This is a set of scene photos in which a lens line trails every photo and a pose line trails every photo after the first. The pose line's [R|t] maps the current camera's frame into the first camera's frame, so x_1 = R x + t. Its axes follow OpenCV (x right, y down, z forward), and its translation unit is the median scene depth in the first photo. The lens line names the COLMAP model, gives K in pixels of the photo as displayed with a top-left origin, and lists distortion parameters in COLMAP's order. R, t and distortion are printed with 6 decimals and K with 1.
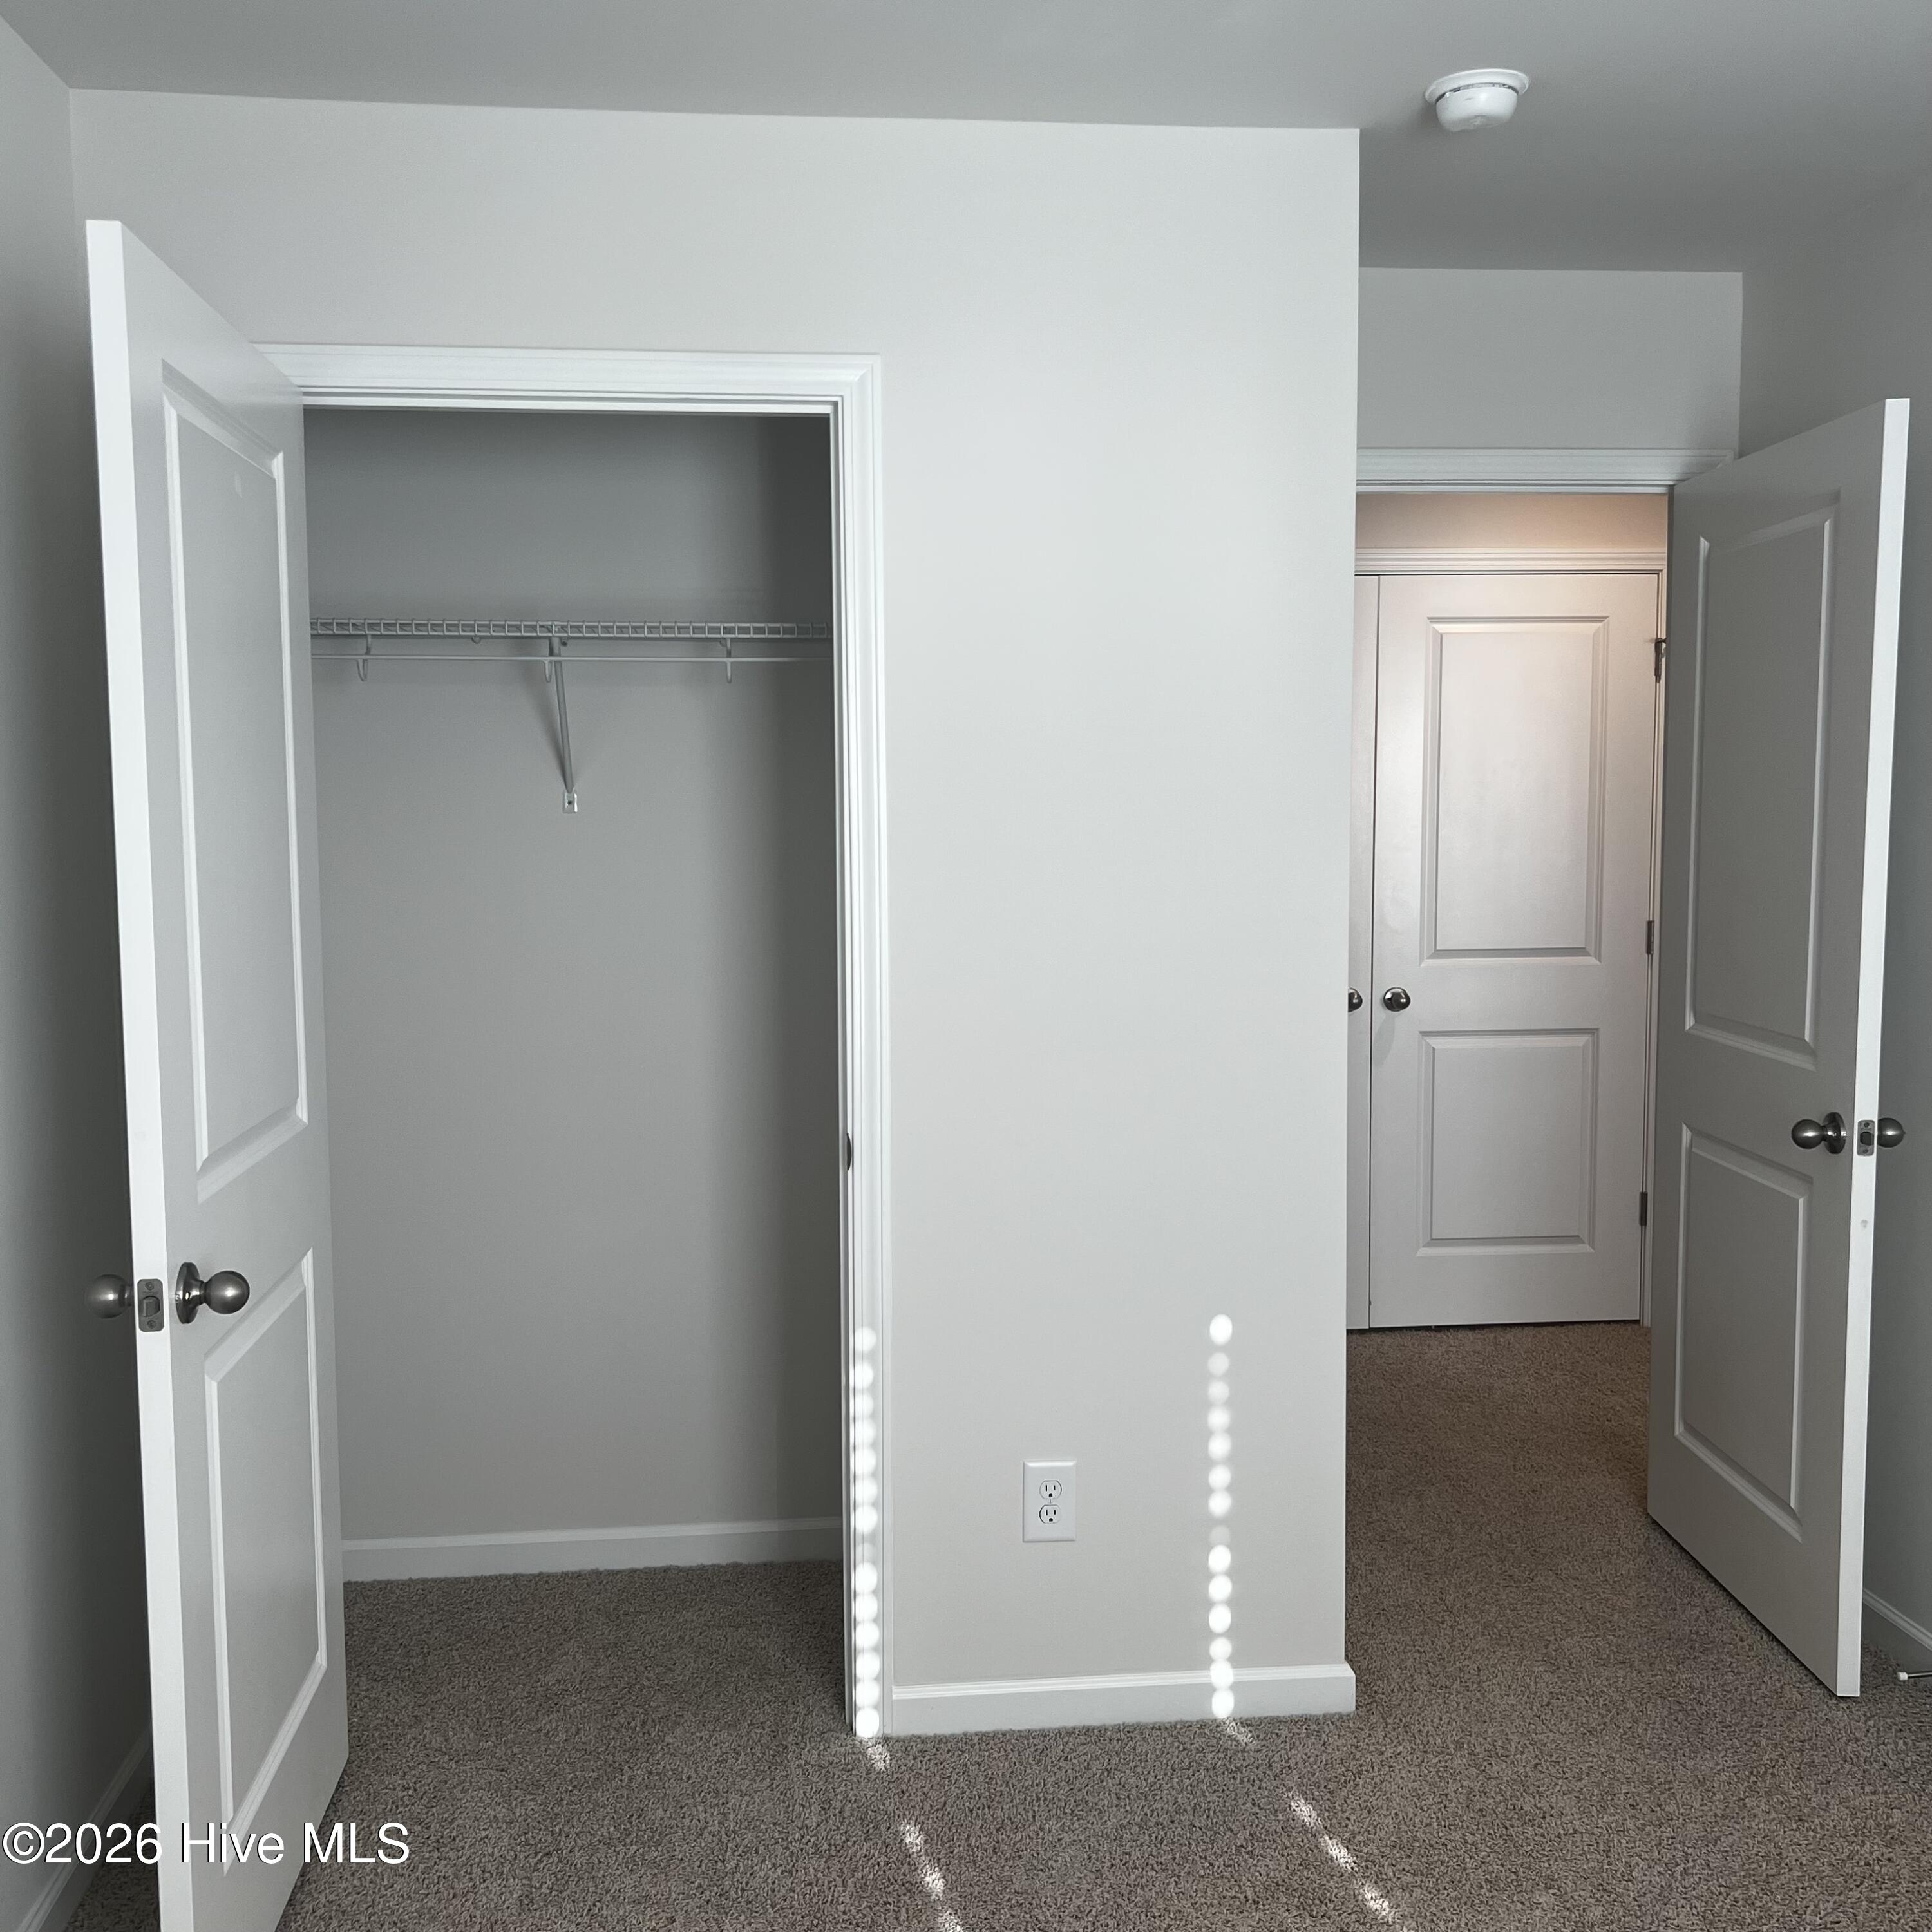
lens RADIAL K [[1960.1, 0, 966.4], [0, 1960.1, 953.8], [0, 0, 1]] dist [0.033712, 0.000000]
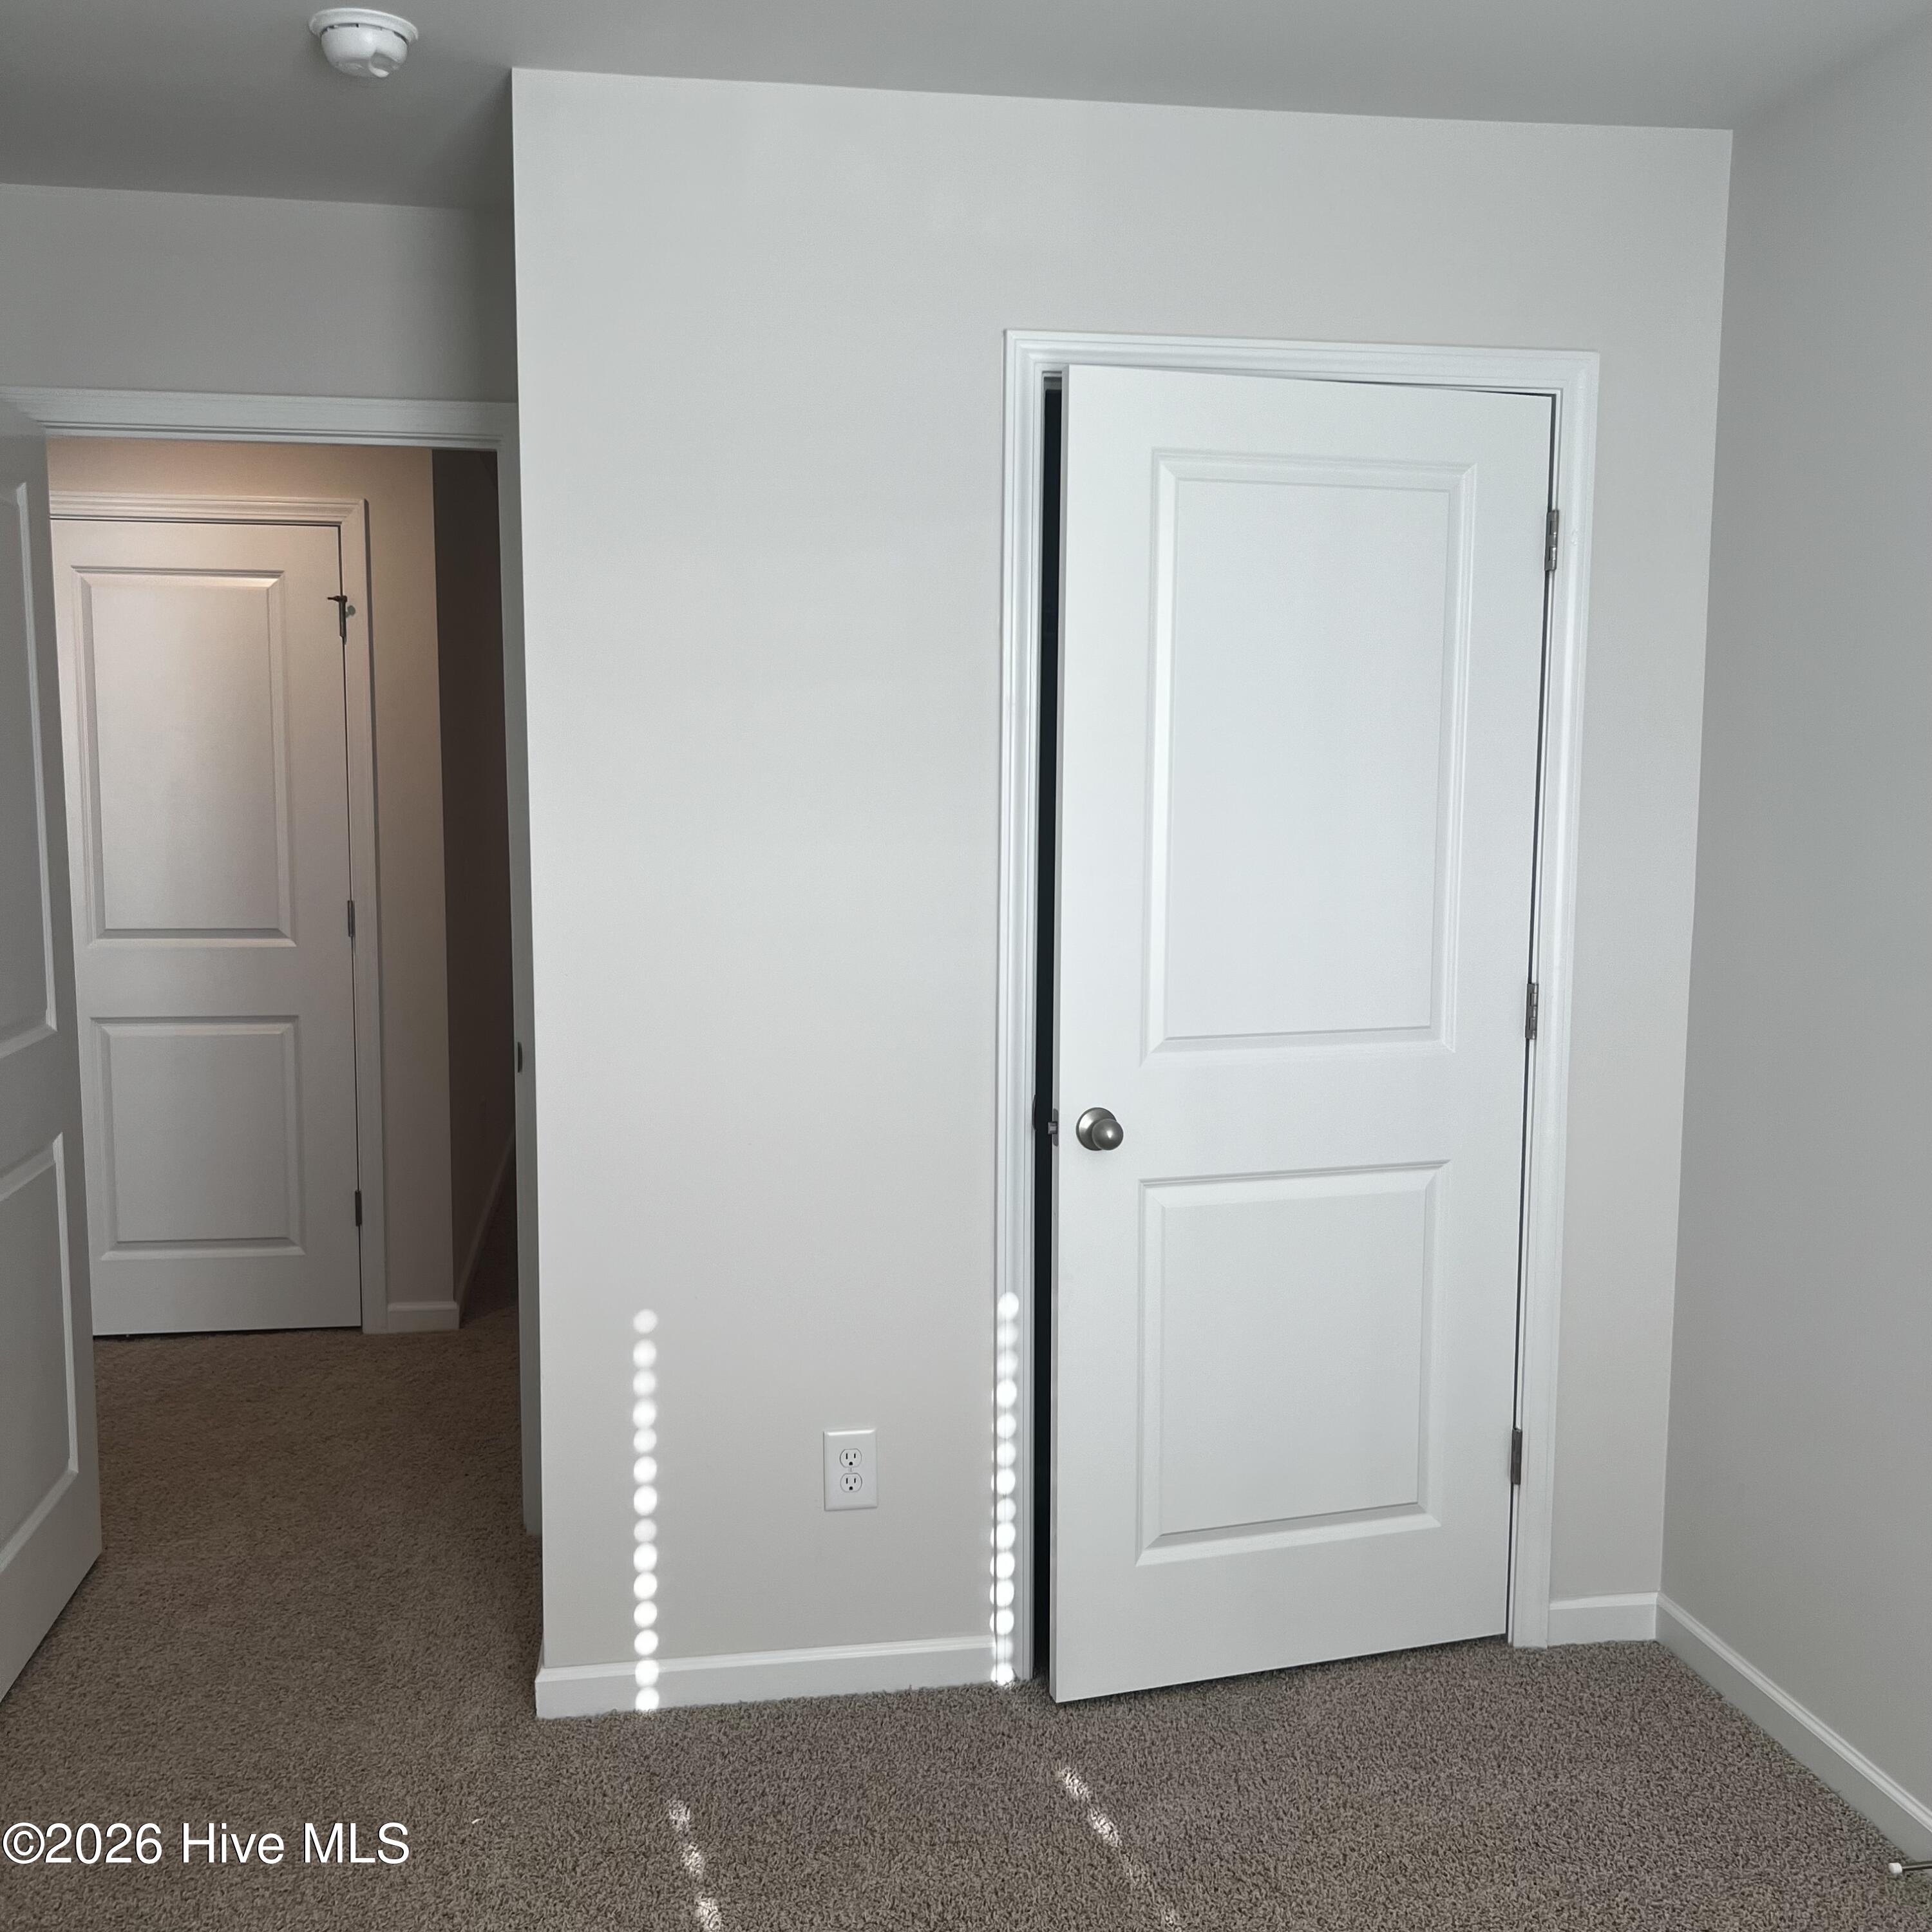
lens RADIAL K [[1960.1, 0, 964.7], [0, 1960.1, 971.0], [0, 0, 1]] dist [0.033712, 0.000000]
pose [[0.999226, 0.007616, 0.038599, 0.589147], [-0.008398, 0.999762, 0.020130, -0.004274], [-0.038436, -0.020439, 0.999052, 0.057474]]
